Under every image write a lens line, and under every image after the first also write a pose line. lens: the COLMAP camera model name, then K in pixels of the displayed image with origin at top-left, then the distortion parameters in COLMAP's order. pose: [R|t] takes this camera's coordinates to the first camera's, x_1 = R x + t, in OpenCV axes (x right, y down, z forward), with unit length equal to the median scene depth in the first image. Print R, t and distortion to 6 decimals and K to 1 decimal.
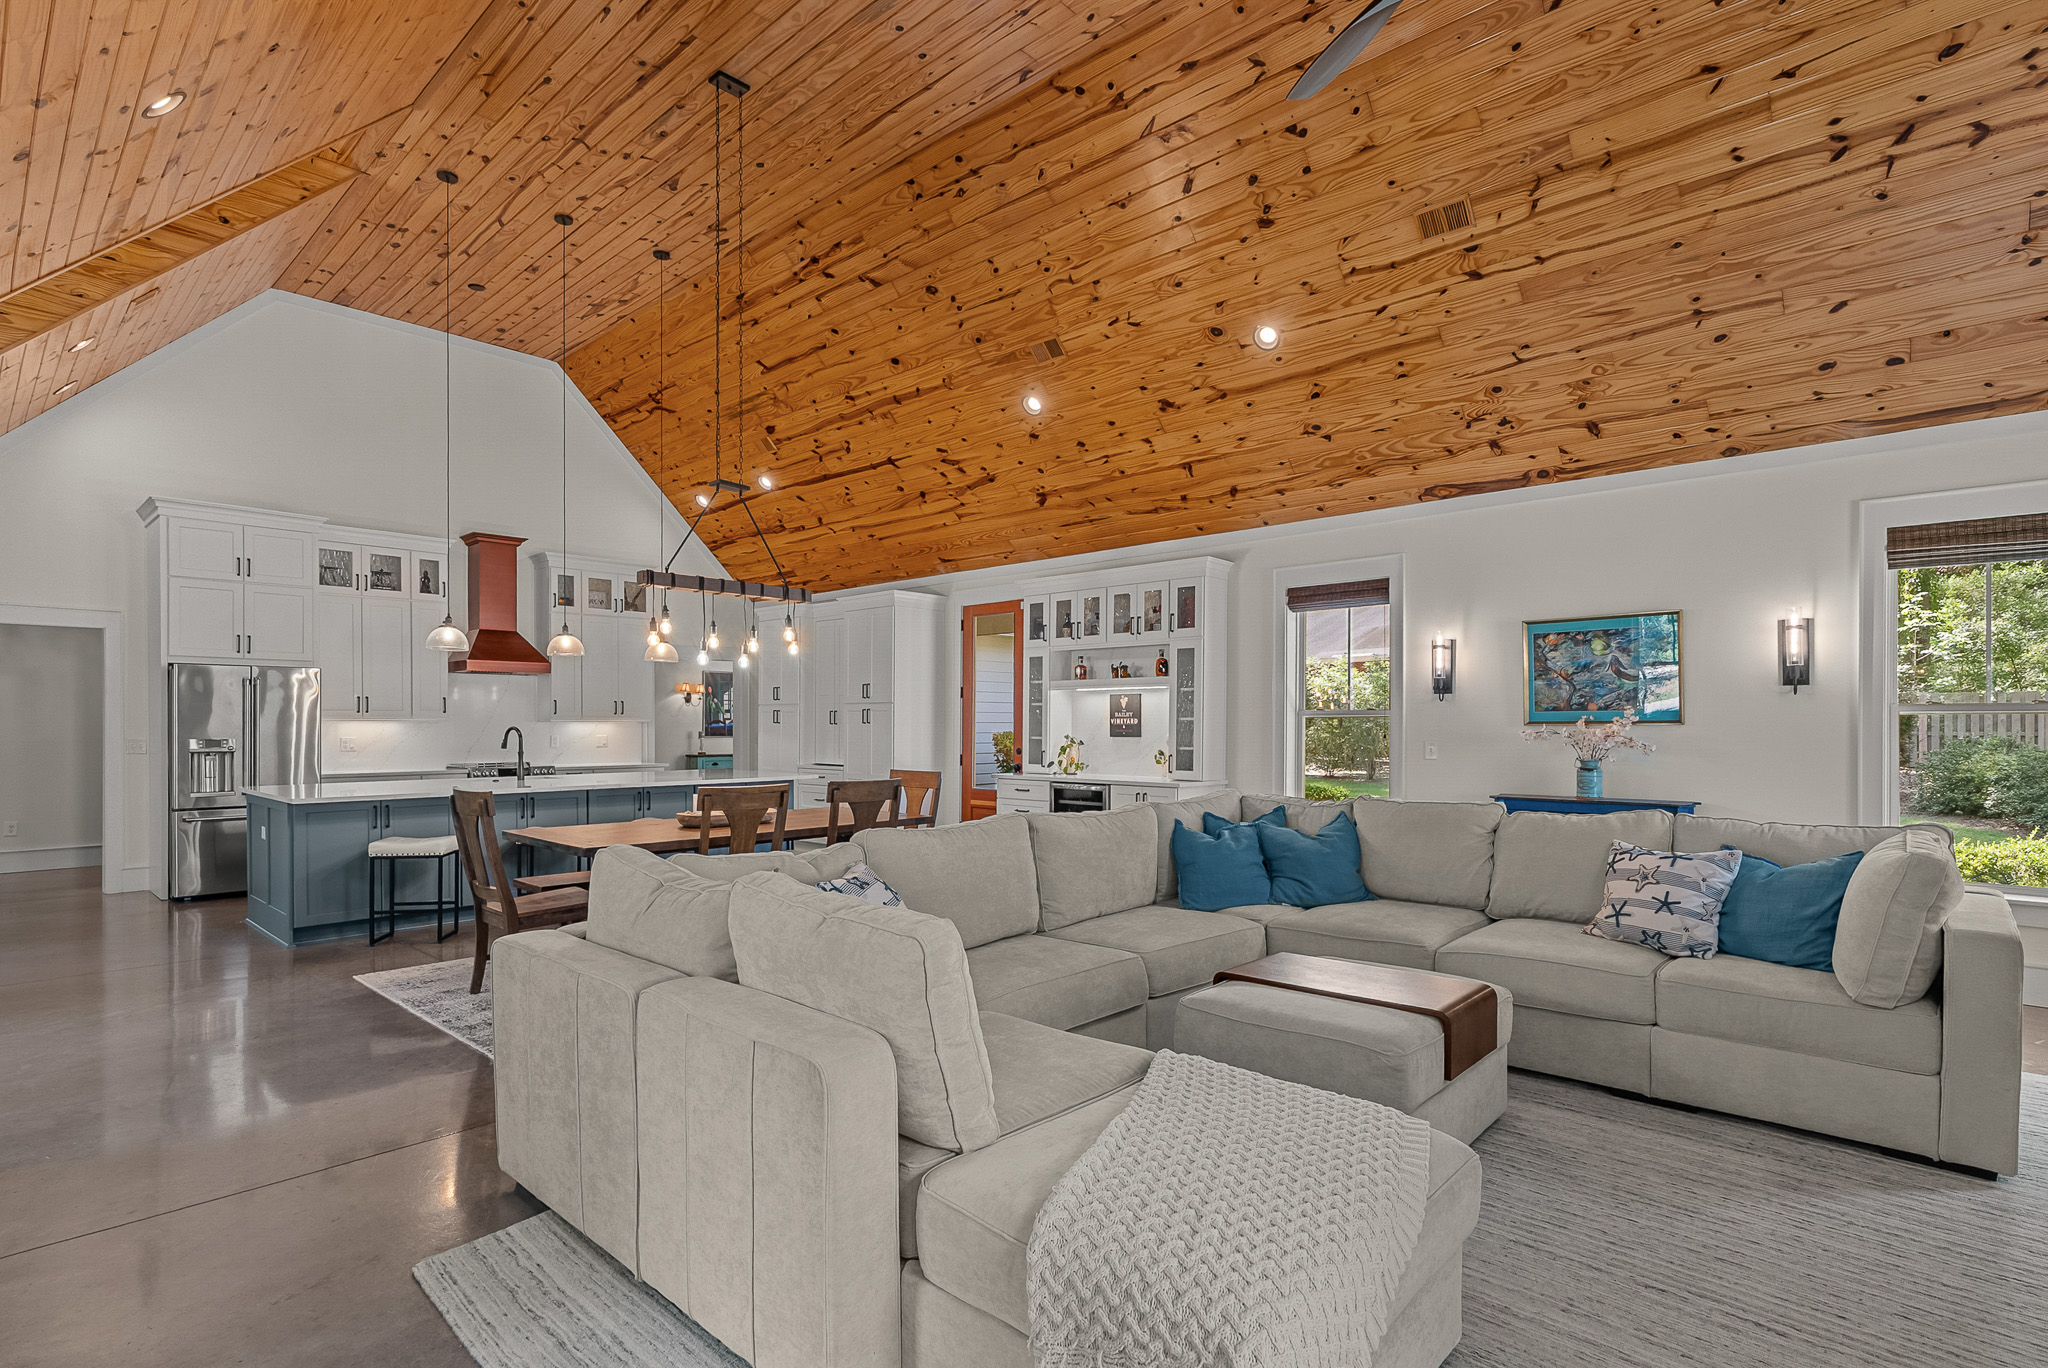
lens RADIAL K [[933.1, 0, 1023.1], [0, 933.1, 743.4], [0, 0, 1]] dist [0.001160, 0.000350]
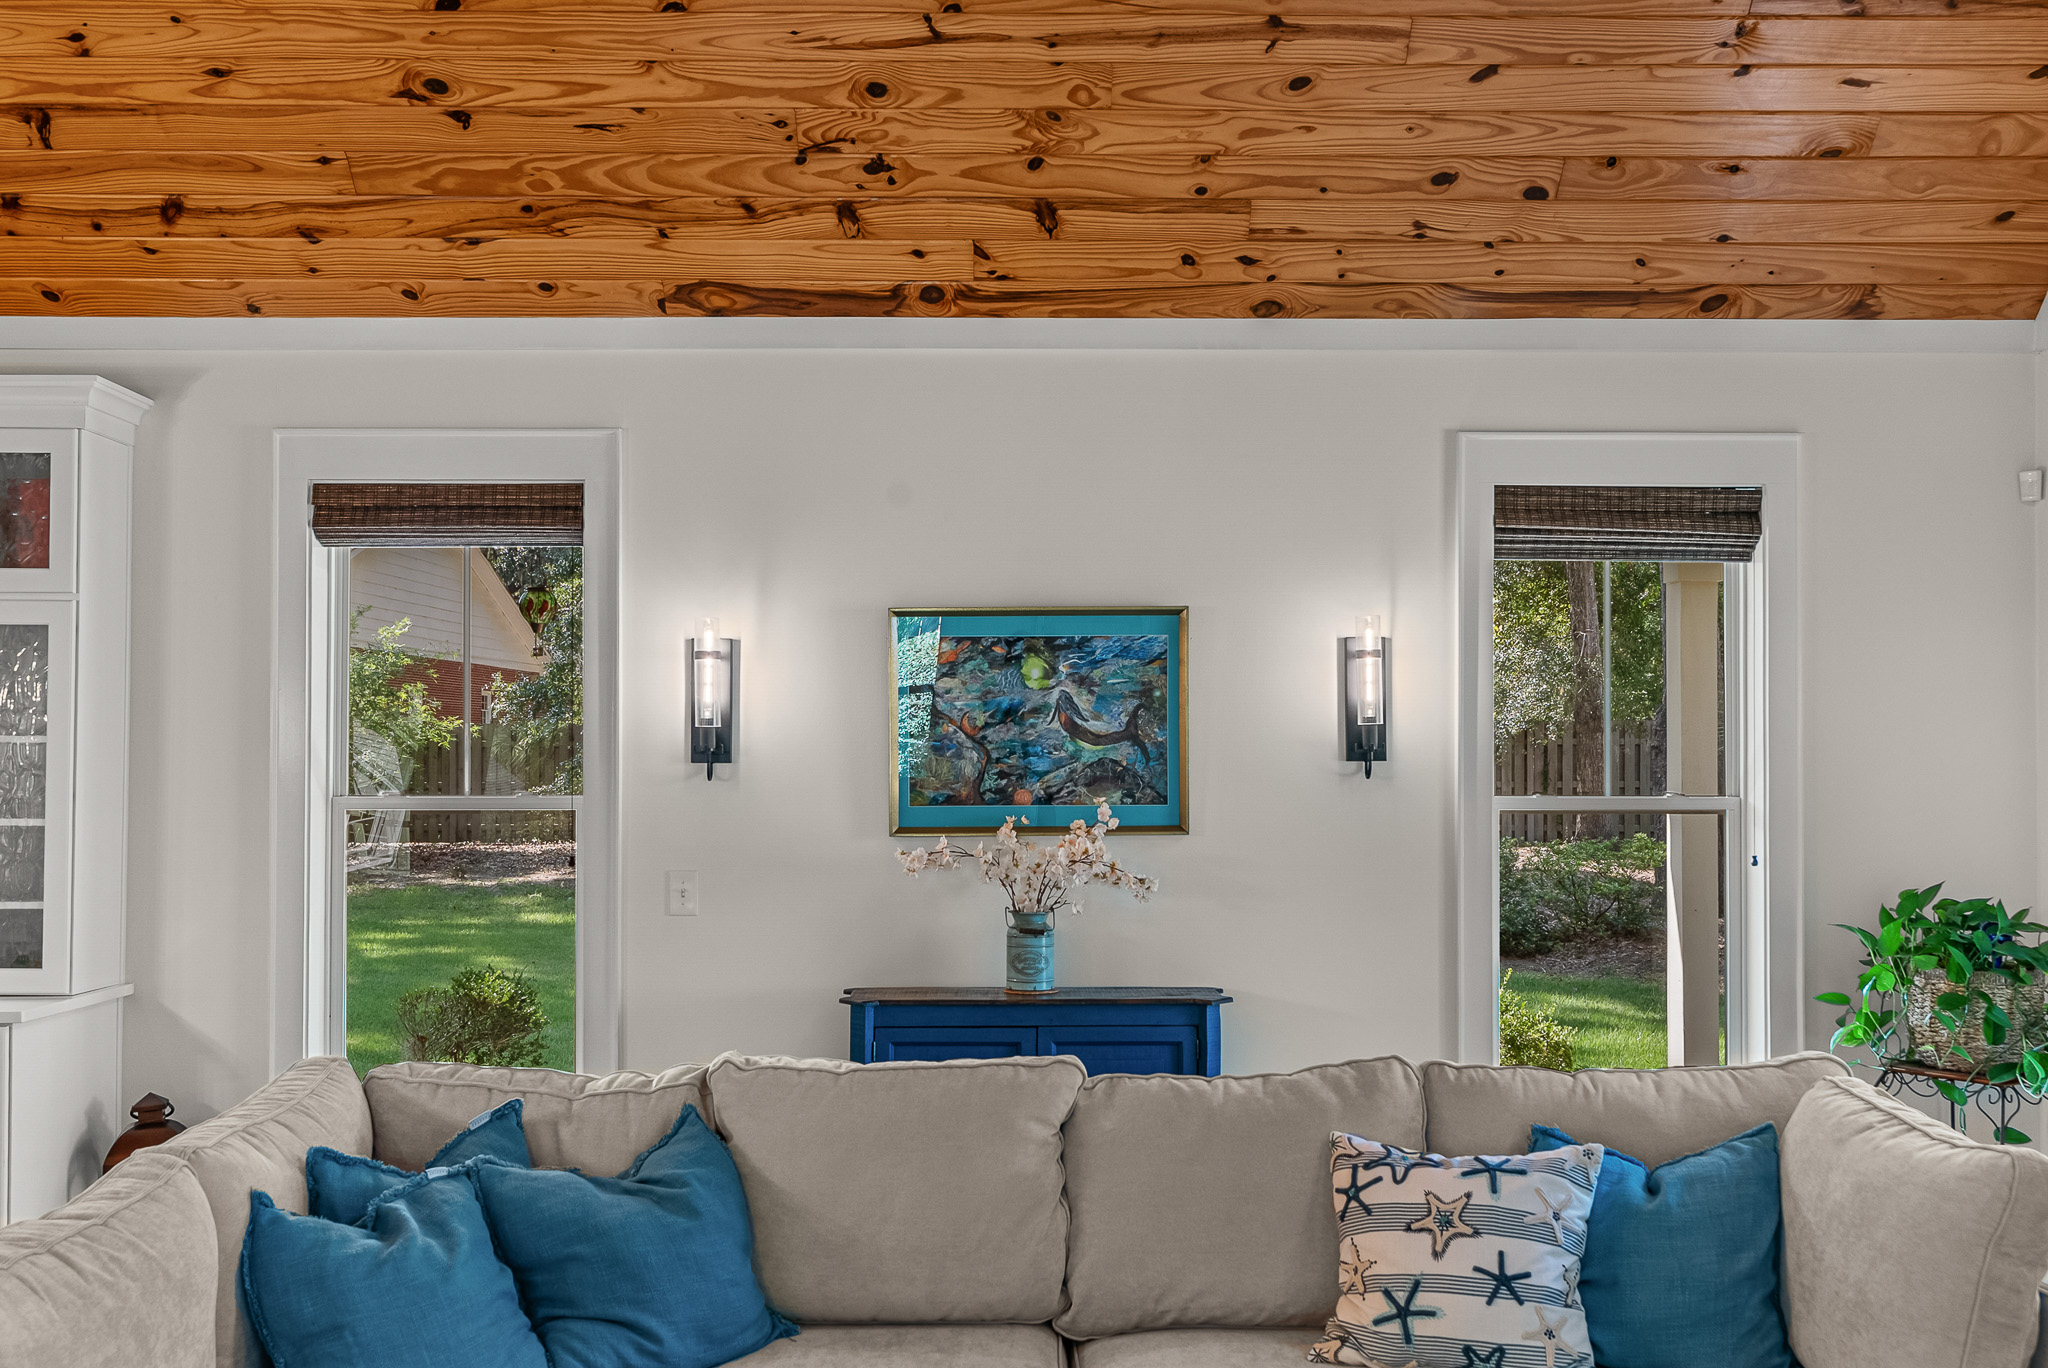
lens RADIAL K [[2026.3, 0, 1024.1], [0, 2026.3, 762.2], [0, 0, 1]] dist [0.007720, -0.005934]
pose [[0.741645, -0.001520, 0.670791, -0.090739], [0.018947, 0.999646, -0.018683, -0.040808], [-0.670525, 0.026566, 0.741411, 0.252918]]
